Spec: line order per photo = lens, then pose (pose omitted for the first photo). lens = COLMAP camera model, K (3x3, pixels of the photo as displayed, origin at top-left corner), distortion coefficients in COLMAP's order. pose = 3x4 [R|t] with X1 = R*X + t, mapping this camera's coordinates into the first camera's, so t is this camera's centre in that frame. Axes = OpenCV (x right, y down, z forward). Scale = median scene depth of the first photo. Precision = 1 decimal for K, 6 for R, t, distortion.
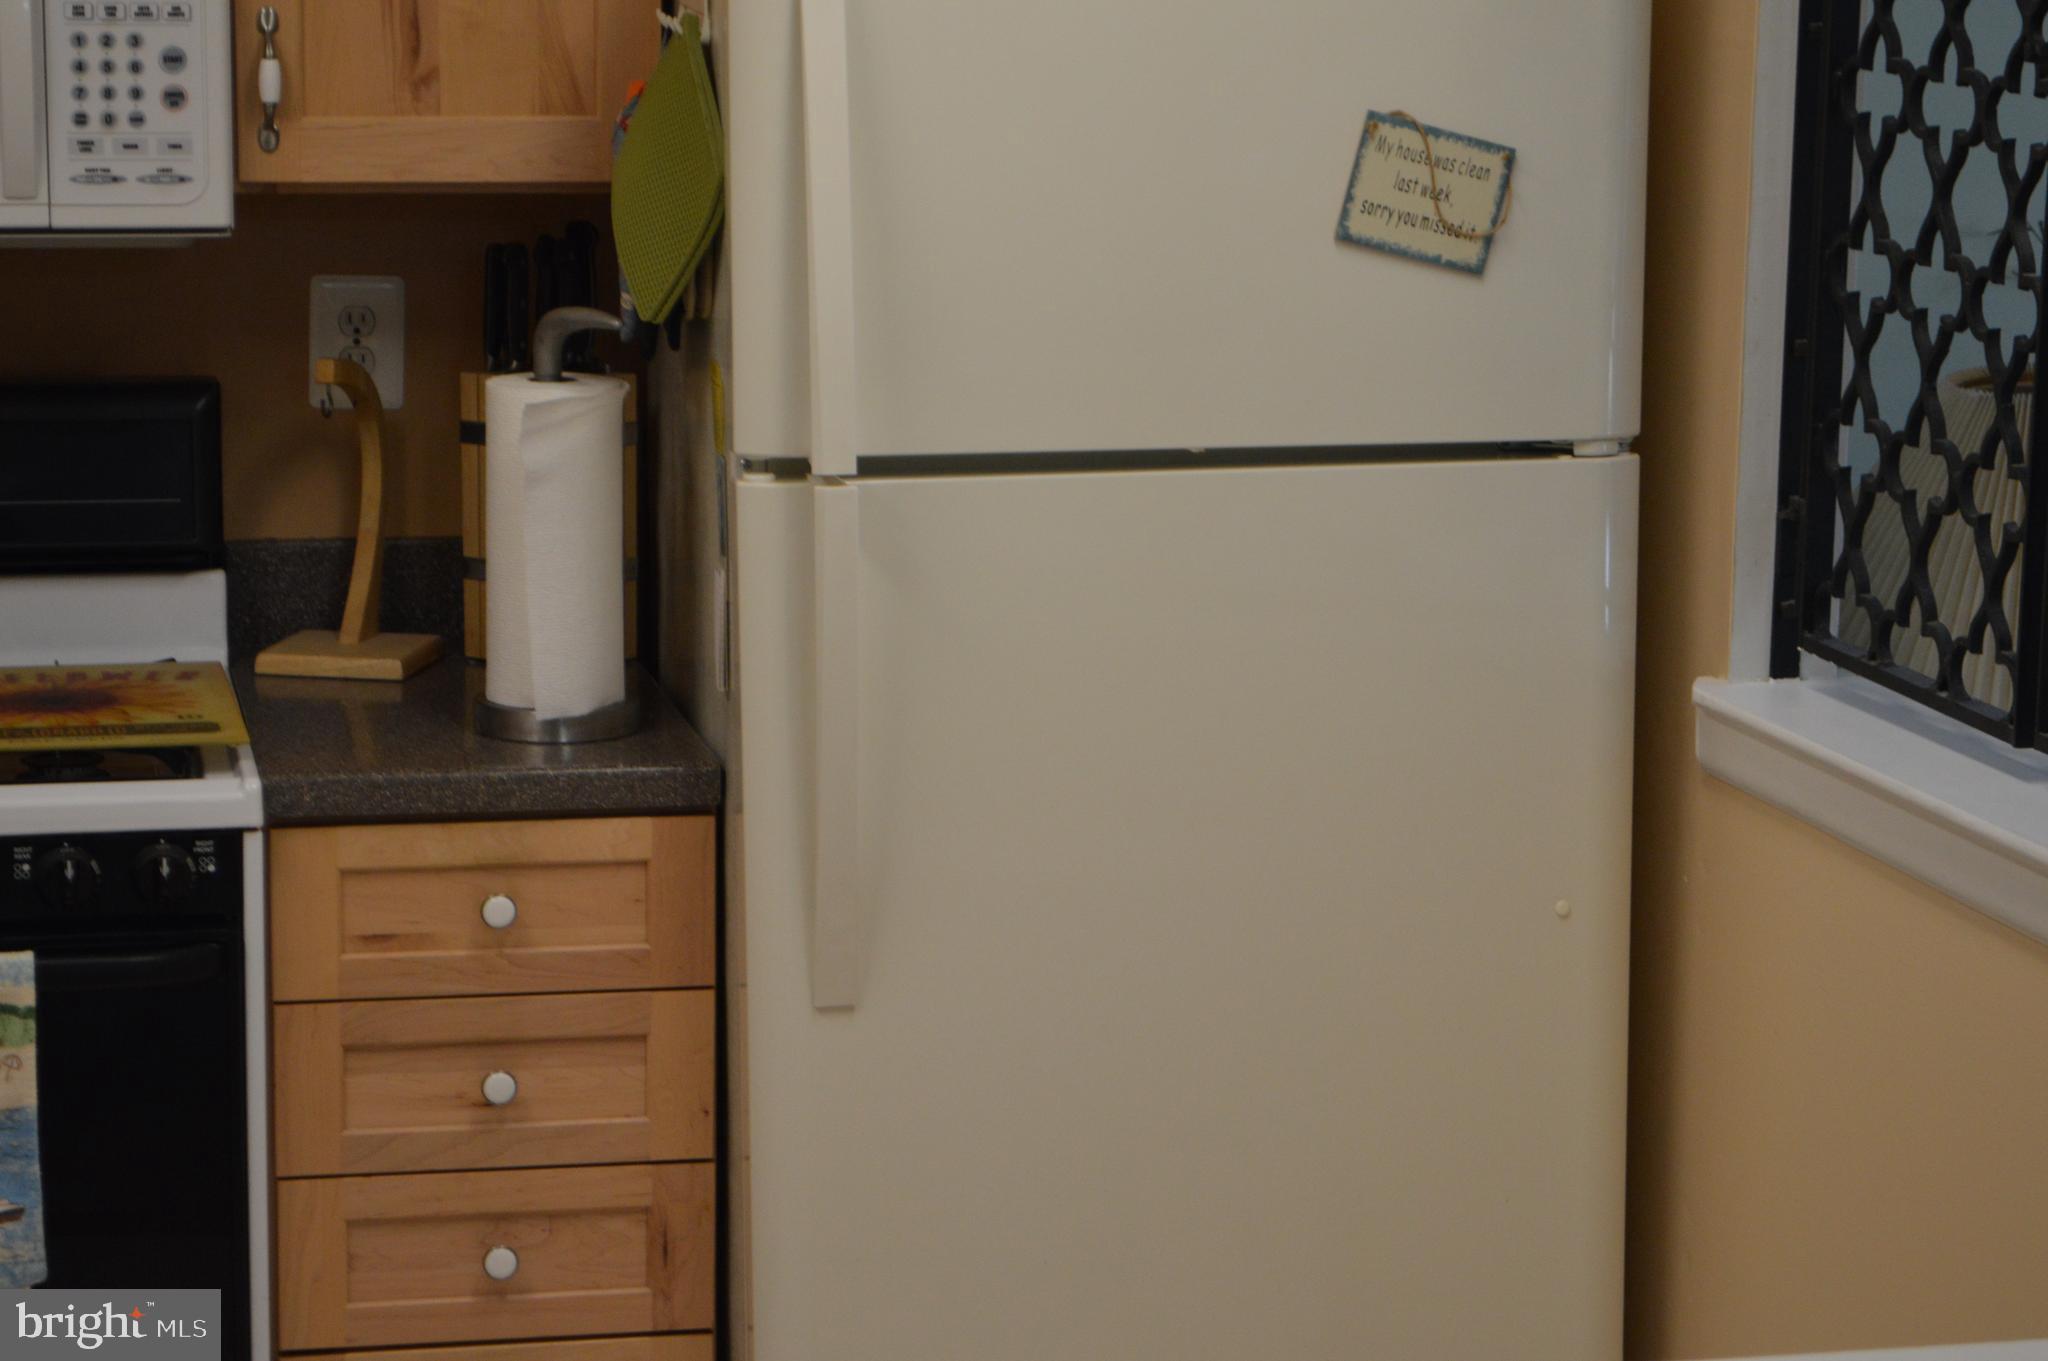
lens RADIAL K [[4599.9, 0, 1024.0], [0, 4599.9, 692.0], [0, 0, 1]] dist [0.054564, 0.000000]
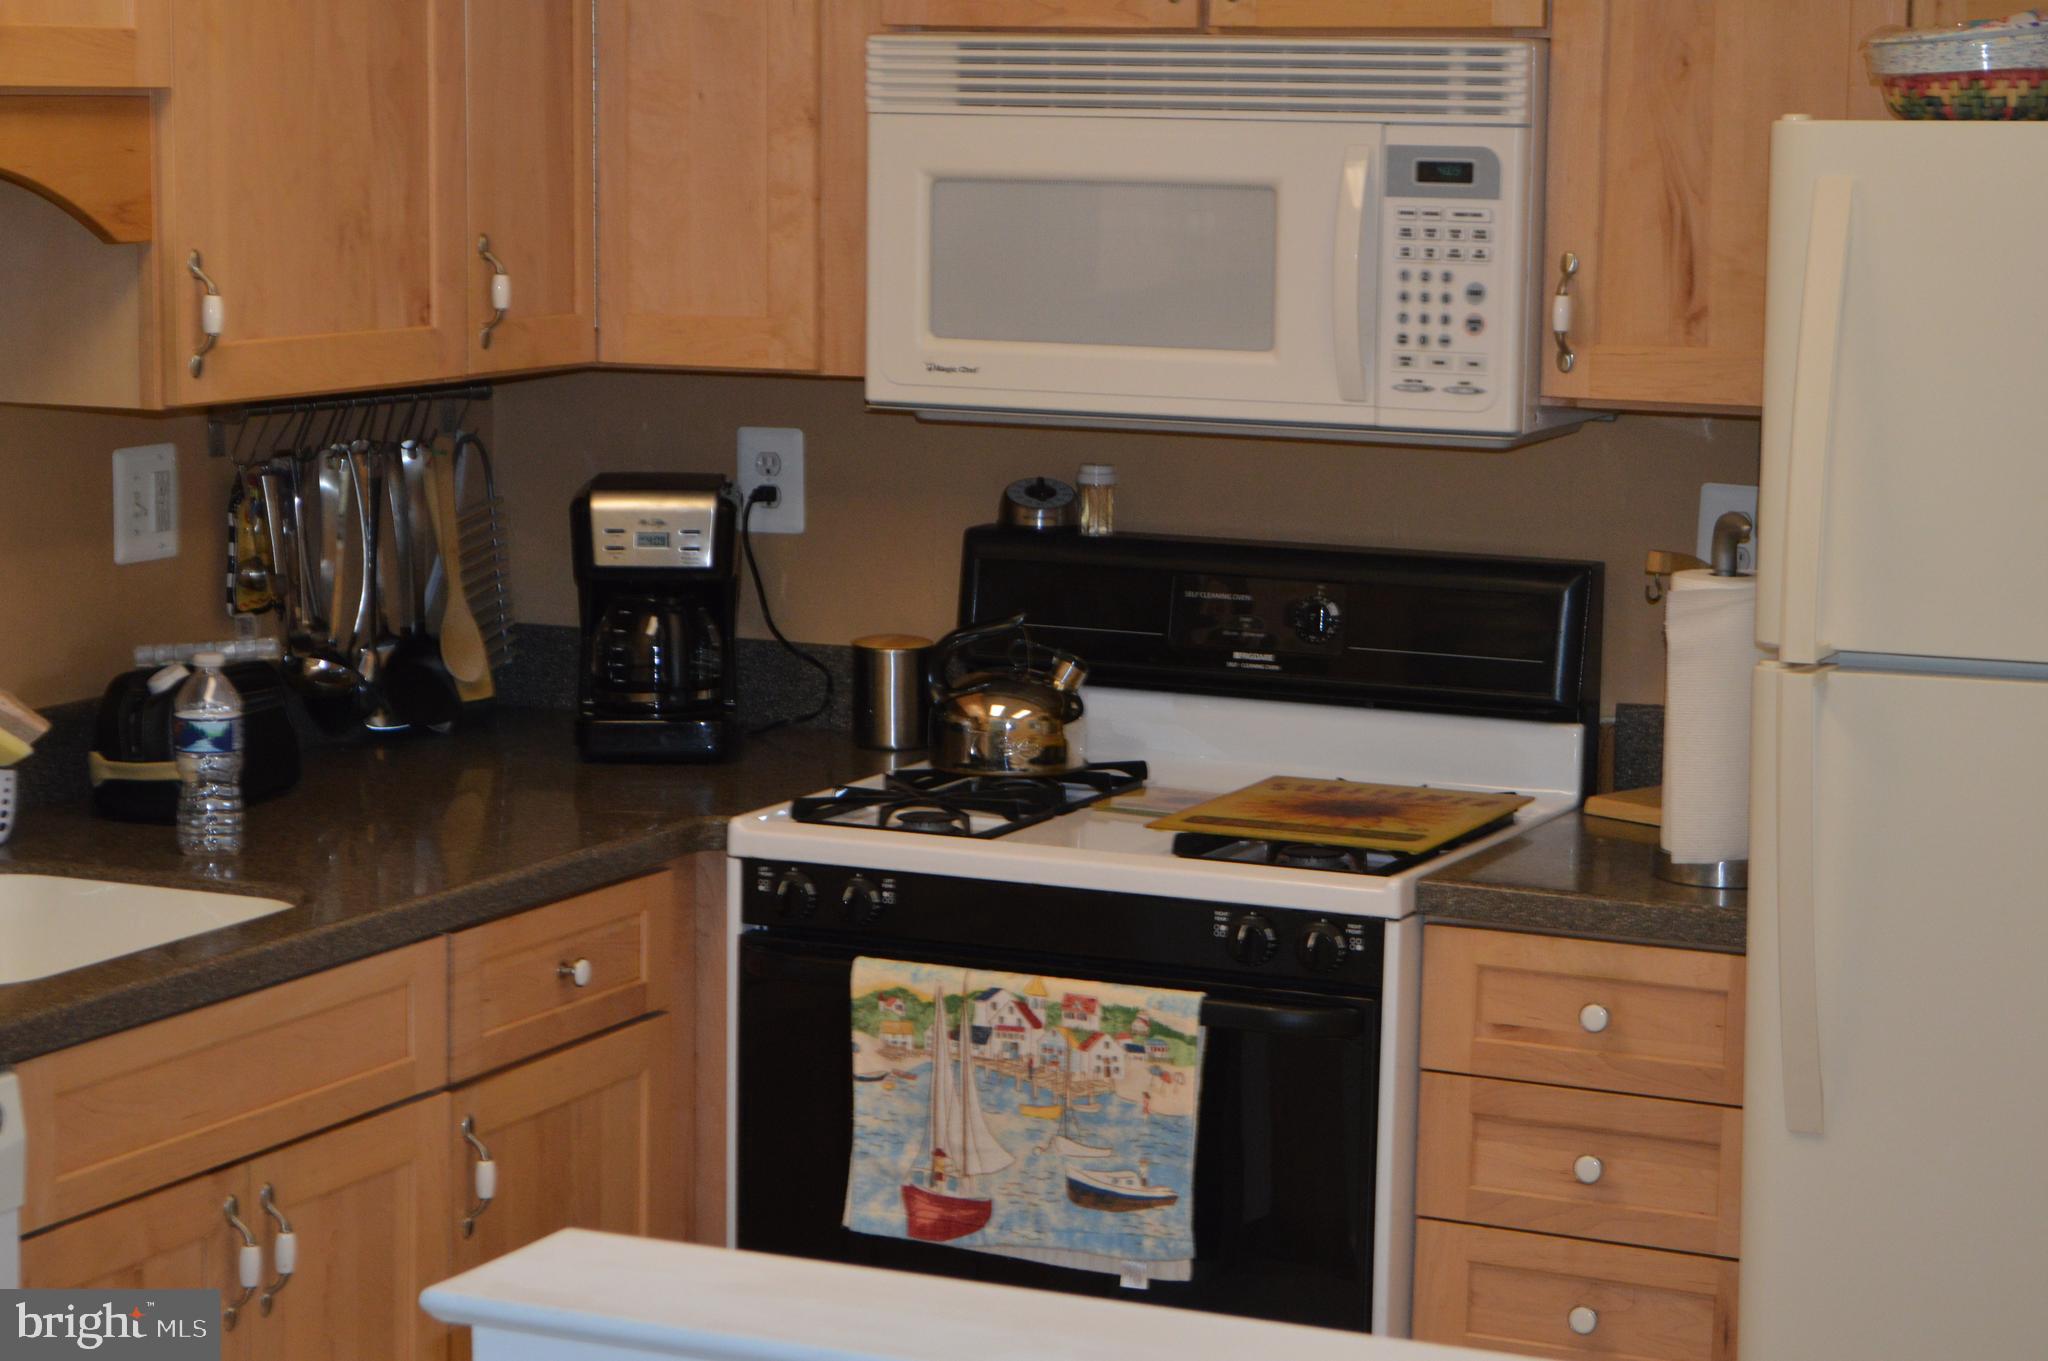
lens RADIAL K [[4599.9, 0, 1025.9], [0, 4599.9, 672.1], [0, 0, 1]] dist [0.054564, 0.000000]
pose [[0.788956, 0.078301, -0.609441, 0.472480], [-0.114453, 0.993216, -0.020557, 0.000856], [0.603697, 0.085971, 0.792565, -0.026605]]
